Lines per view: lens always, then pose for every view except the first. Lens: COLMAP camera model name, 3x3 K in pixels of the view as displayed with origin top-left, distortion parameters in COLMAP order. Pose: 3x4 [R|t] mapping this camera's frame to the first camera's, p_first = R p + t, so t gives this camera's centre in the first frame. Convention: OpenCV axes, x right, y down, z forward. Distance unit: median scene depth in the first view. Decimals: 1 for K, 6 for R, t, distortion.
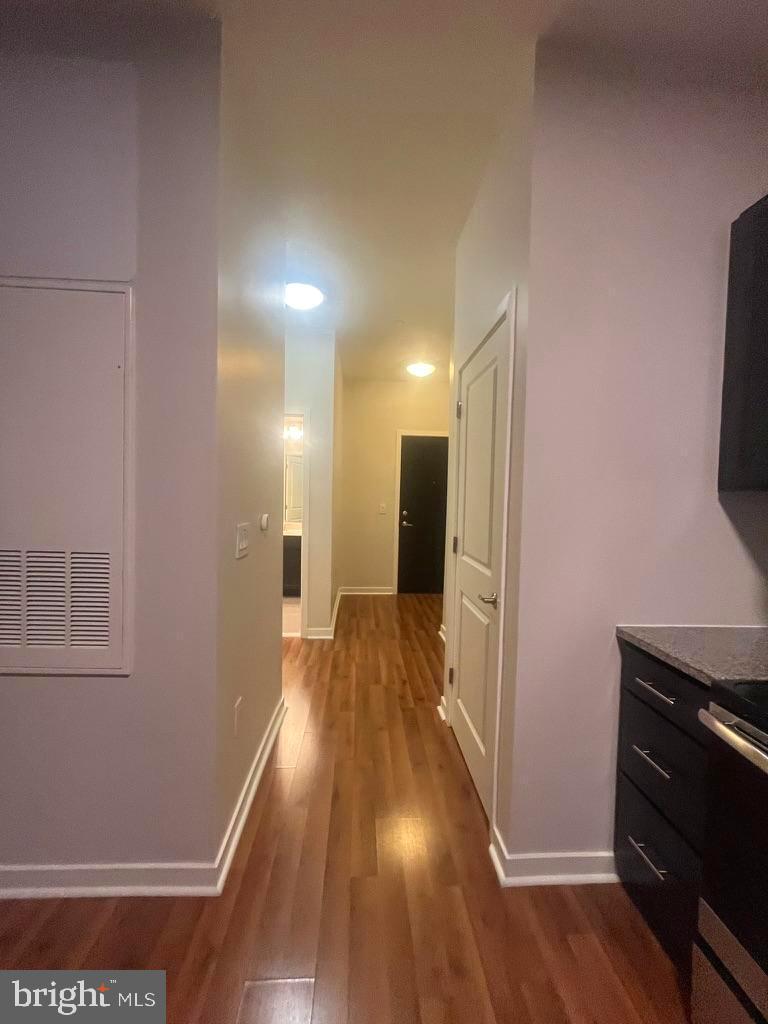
lens RADIAL K [[414.9, 0, 385.1], [0, 414.9, 510.6], [0, 0, 1]] dist [-0.000471, 0.001000]
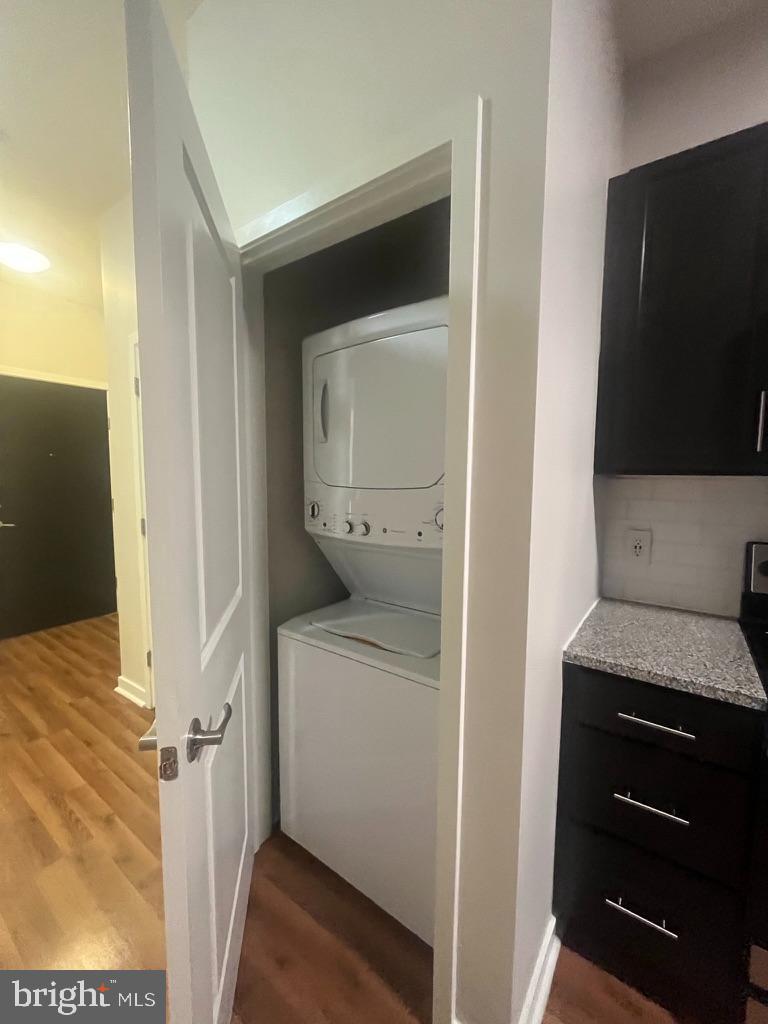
lens RADIAL K [[414.9, 0, 380.6], [0, 414.9, 509.6], [0, 0, 1]] dist [-0.000471, 0.001000]
pose [[0.627554, -0.099923, 0.772134, -0.093769], [0.046108, 0.994759, 0.091258, -0.029050], [-0.777207, -0.021668, 0.628872, 0.309201]]
